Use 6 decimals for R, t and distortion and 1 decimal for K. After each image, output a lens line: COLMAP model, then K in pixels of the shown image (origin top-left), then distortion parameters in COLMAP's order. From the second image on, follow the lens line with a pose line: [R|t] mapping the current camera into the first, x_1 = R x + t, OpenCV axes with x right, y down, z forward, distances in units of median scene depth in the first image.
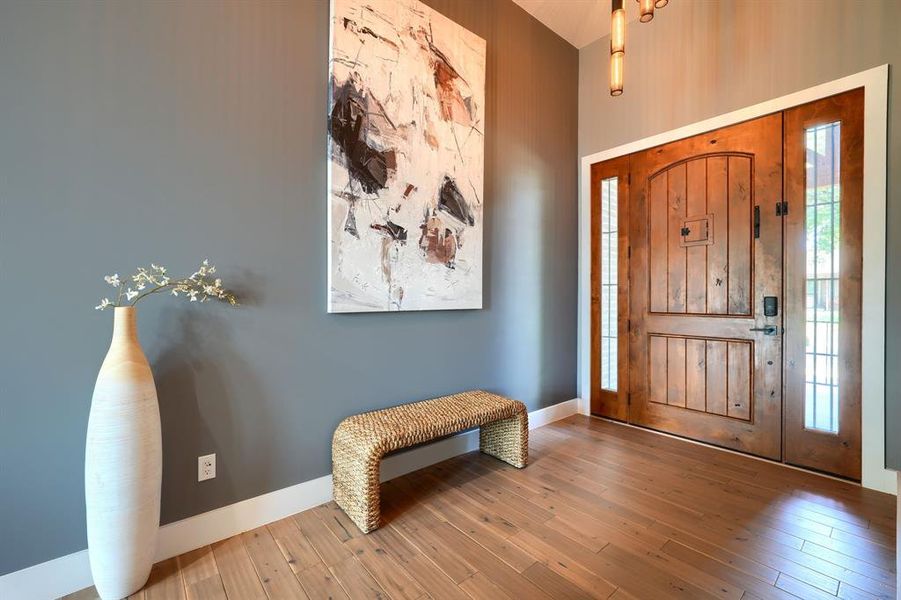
lens RADIAL K [[373.2, 0, 447.4], [0, 373.2, 296.3], [0, 0, 1]] dist [0.000113, 0.000807]
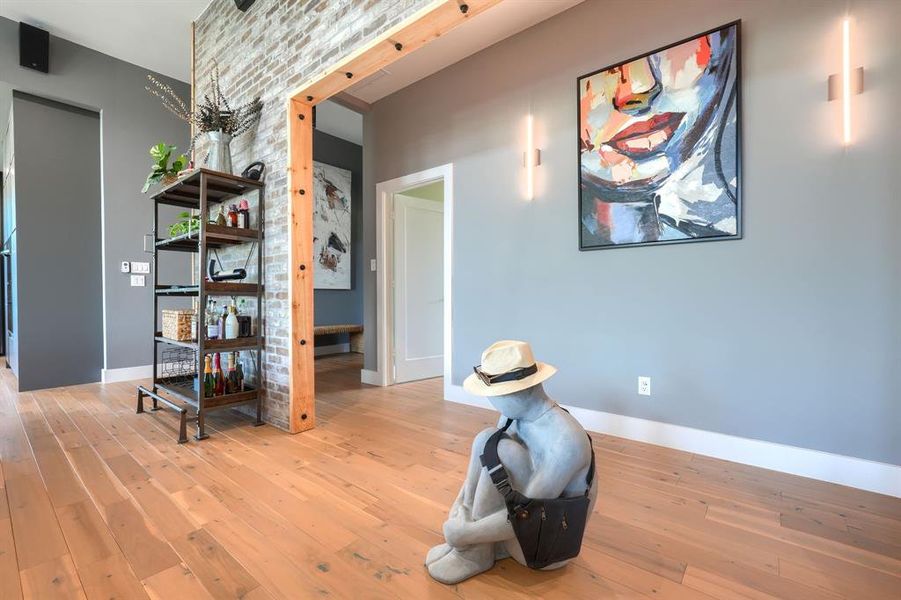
lens RADIAL K [[373.2, 0, 455.8], [0, 373.2, 296.5], [0, 0, 1]] dist [0.000113, 0.000807]
pose [[0.979421, -0.007320, 0.201696, 0.283303], [0.007974, 0.999965, -0.002432, 0.094890], [-0.201672, 0.003991, 0.979445, -1.459515]]
